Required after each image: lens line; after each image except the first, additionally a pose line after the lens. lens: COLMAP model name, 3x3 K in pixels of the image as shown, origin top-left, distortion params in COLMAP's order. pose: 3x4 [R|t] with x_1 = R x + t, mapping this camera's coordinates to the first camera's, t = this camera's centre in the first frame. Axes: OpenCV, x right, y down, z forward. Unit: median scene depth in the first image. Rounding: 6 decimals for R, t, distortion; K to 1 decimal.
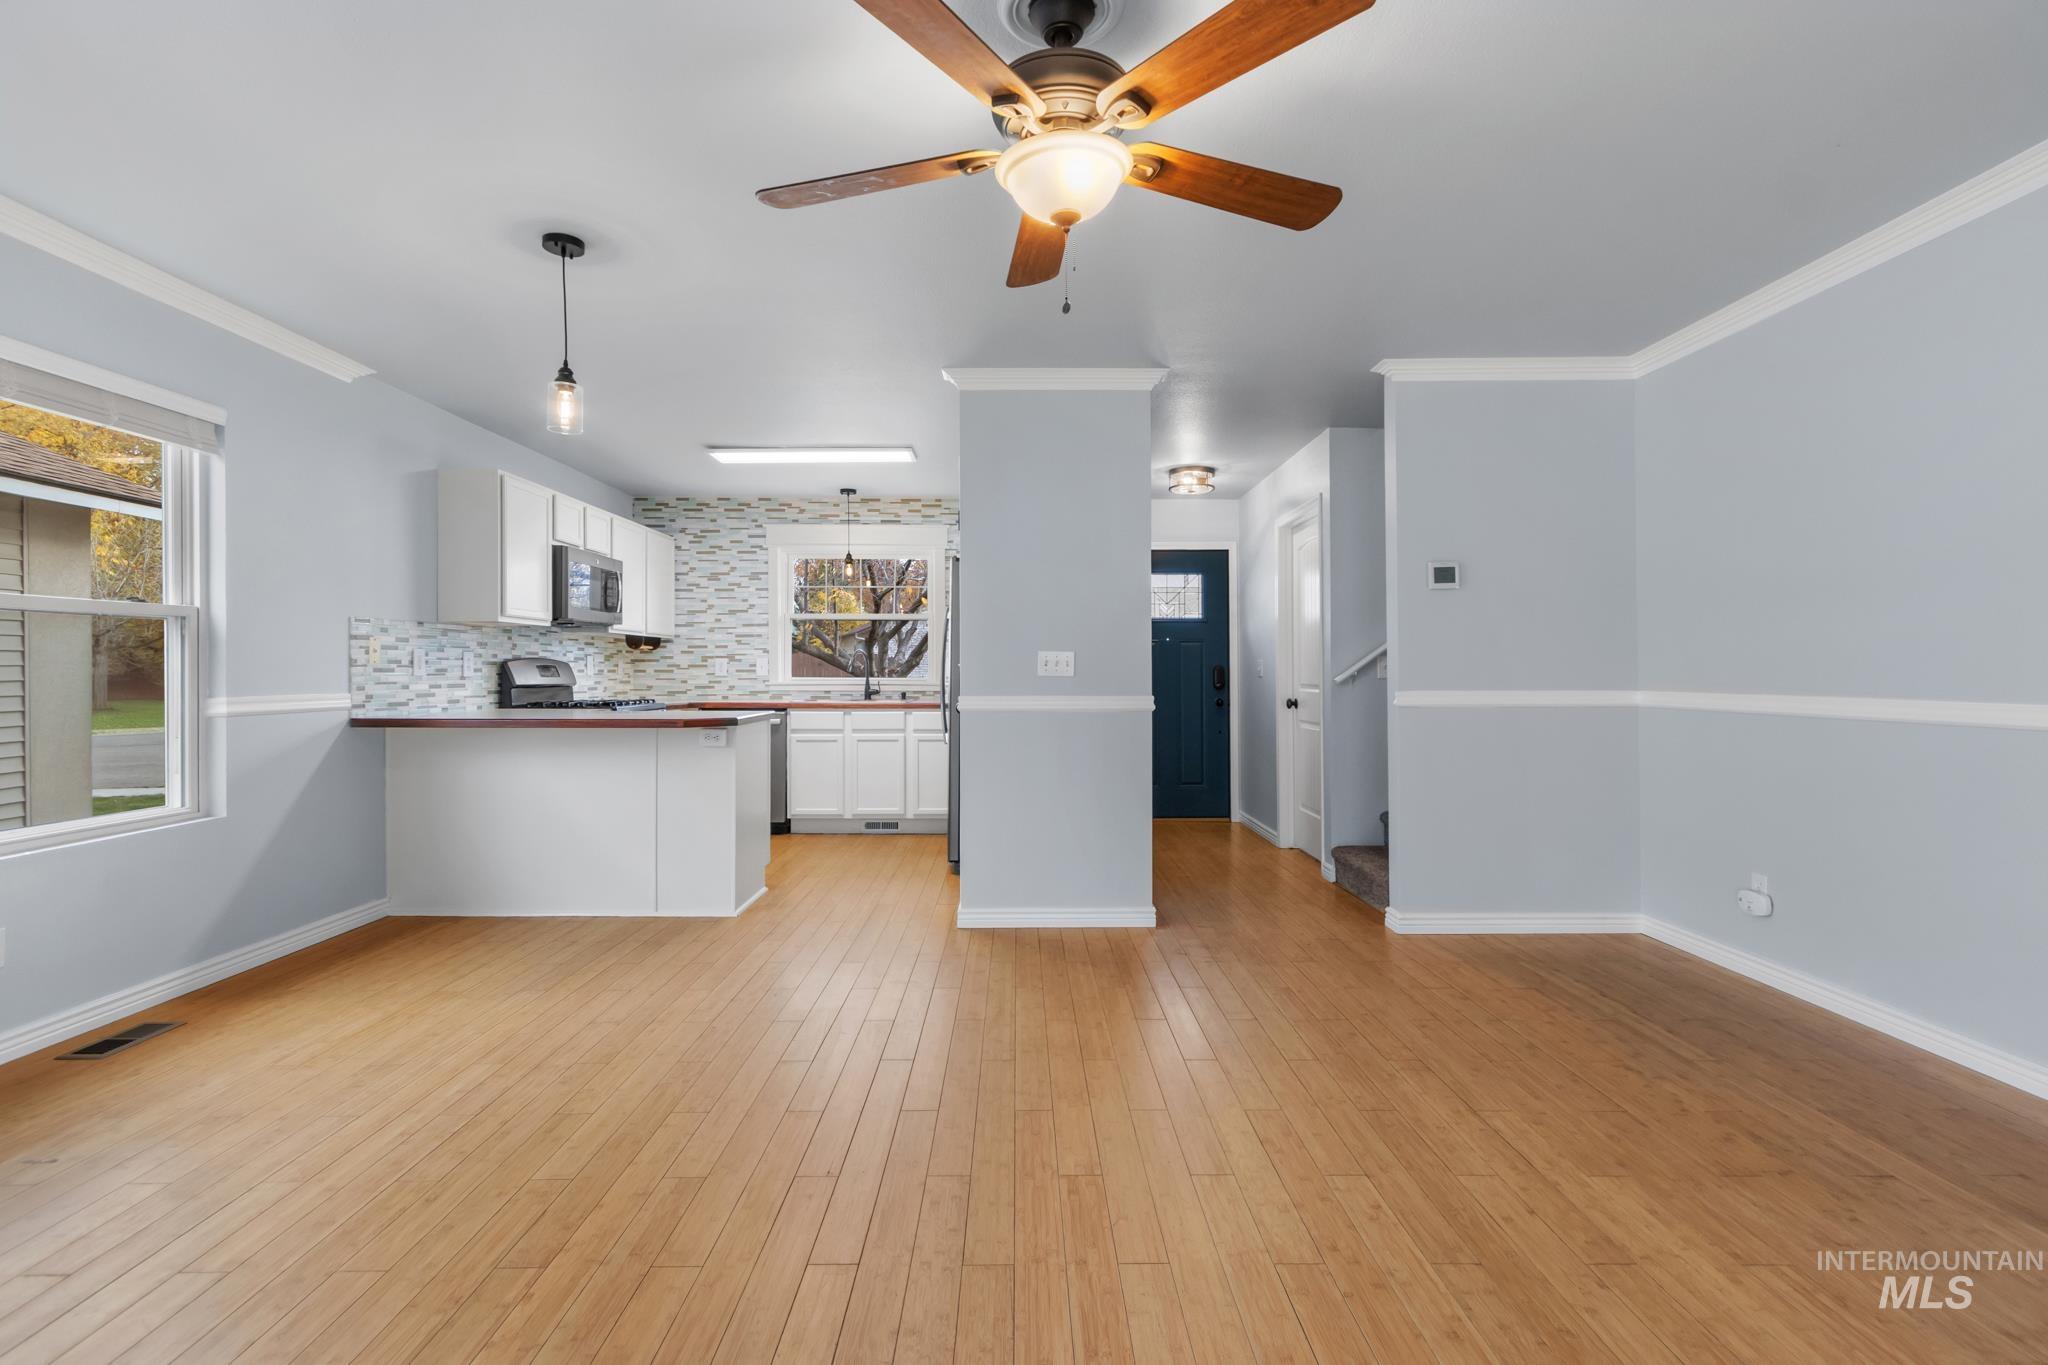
lens RADIAL K [[970.6, 0, 1013.6], [0, 970.6, 675.8], [0, 0, 1]] dist [0.003166, 0.000057]
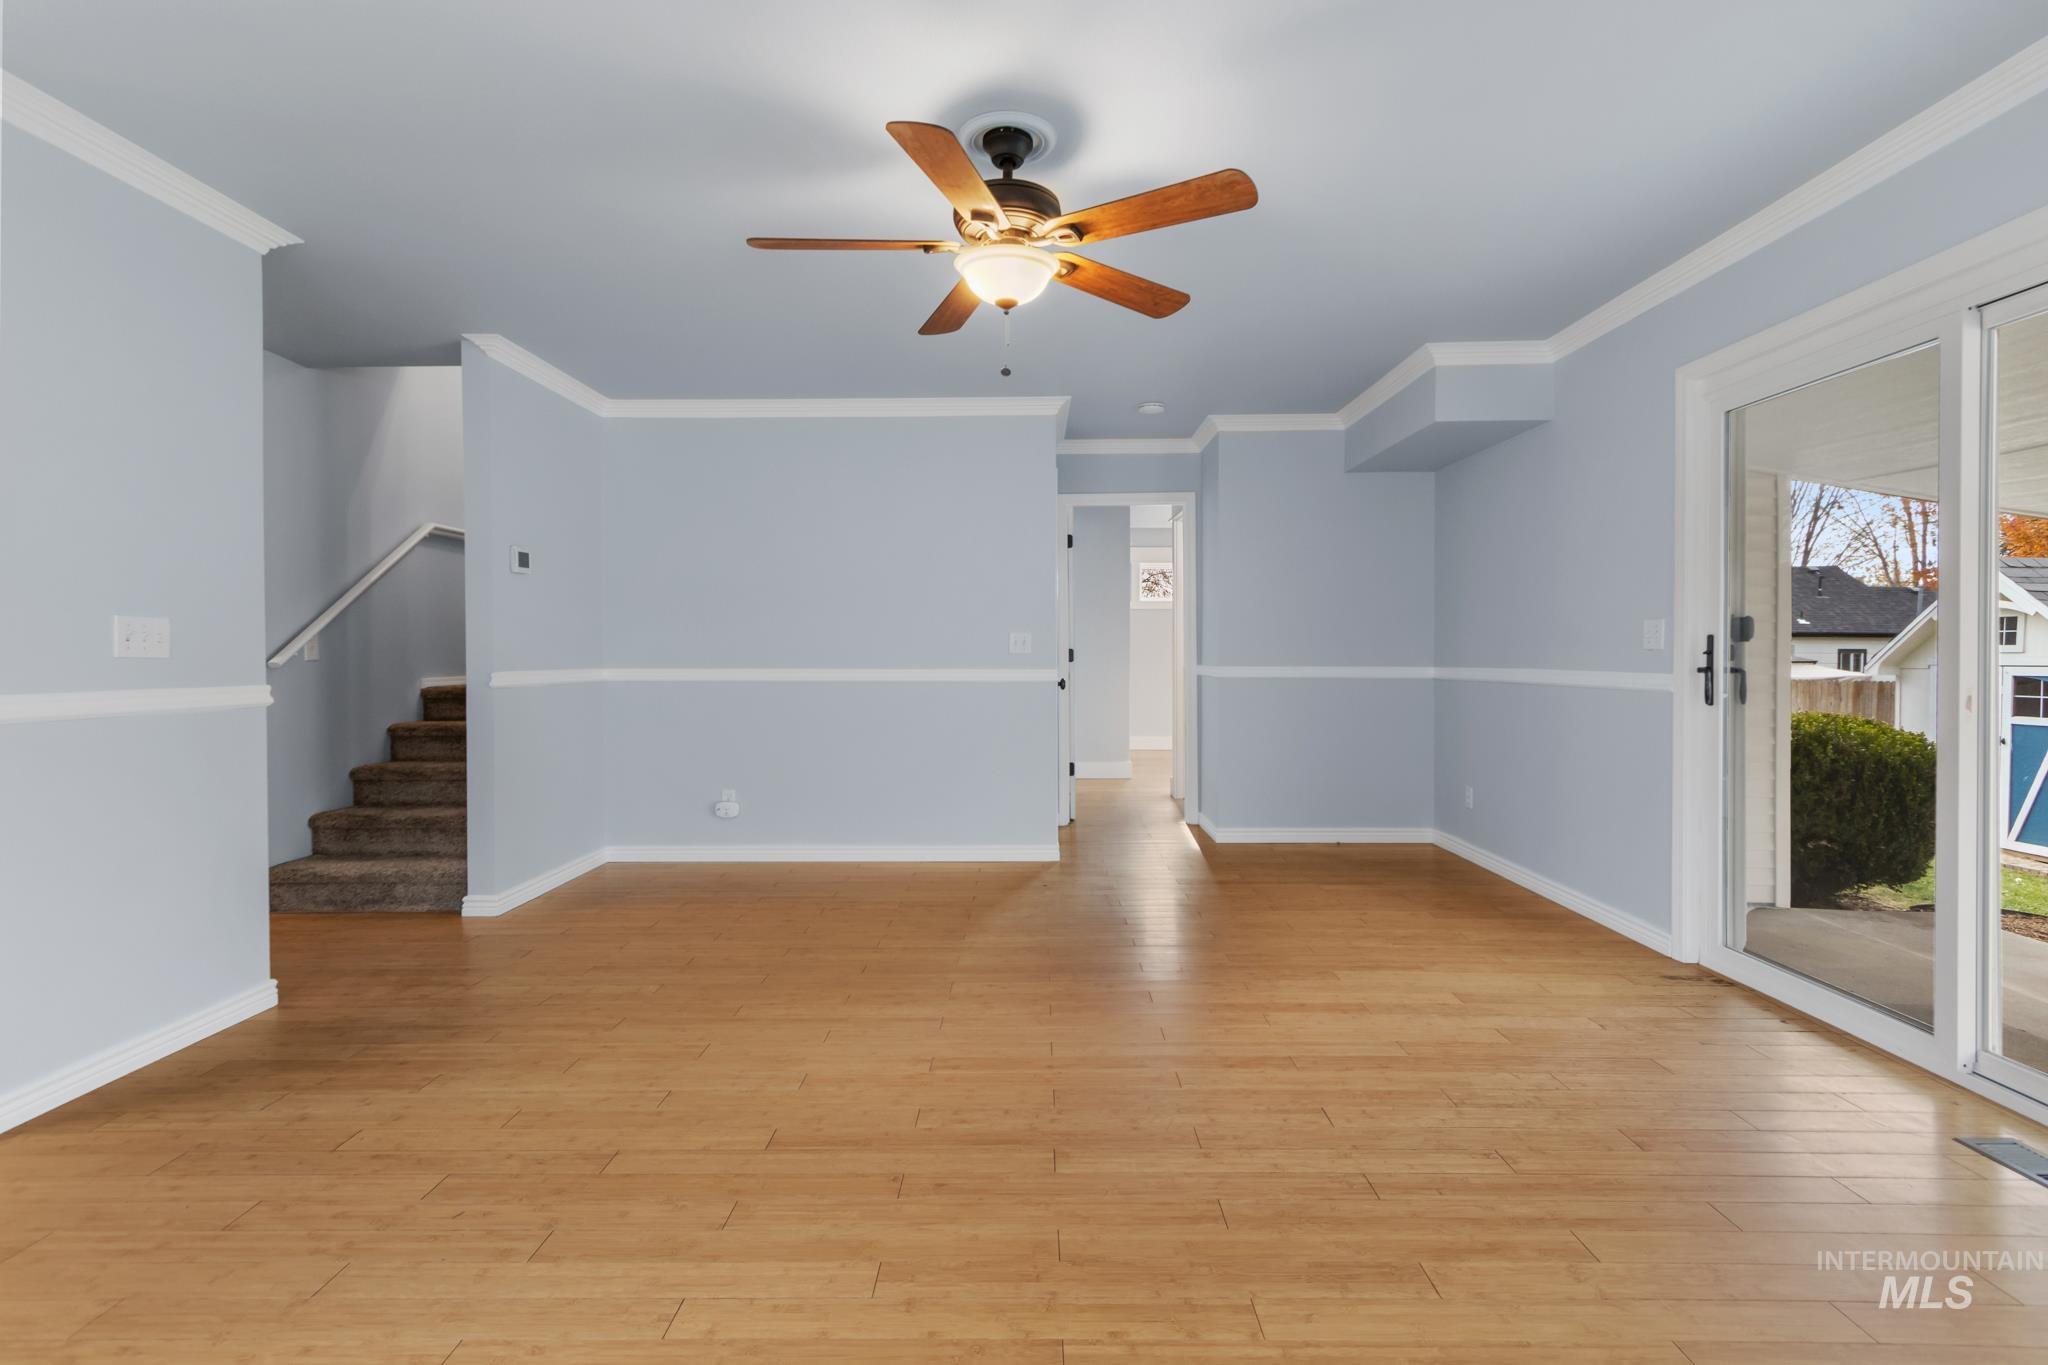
lens RADIAL K [[970.6, 0, 1015.5], [0, 970.6, 672.7], [0, 0, 1]] dist [0.003166, 0.000057]
pose [[0.006123, -0.016079, 0.999852, -0.600482], [0.004989, 0.999859, 0.016048, 0.002989], [-0.999969, 0.004890, 0.006202, 0.466939]]
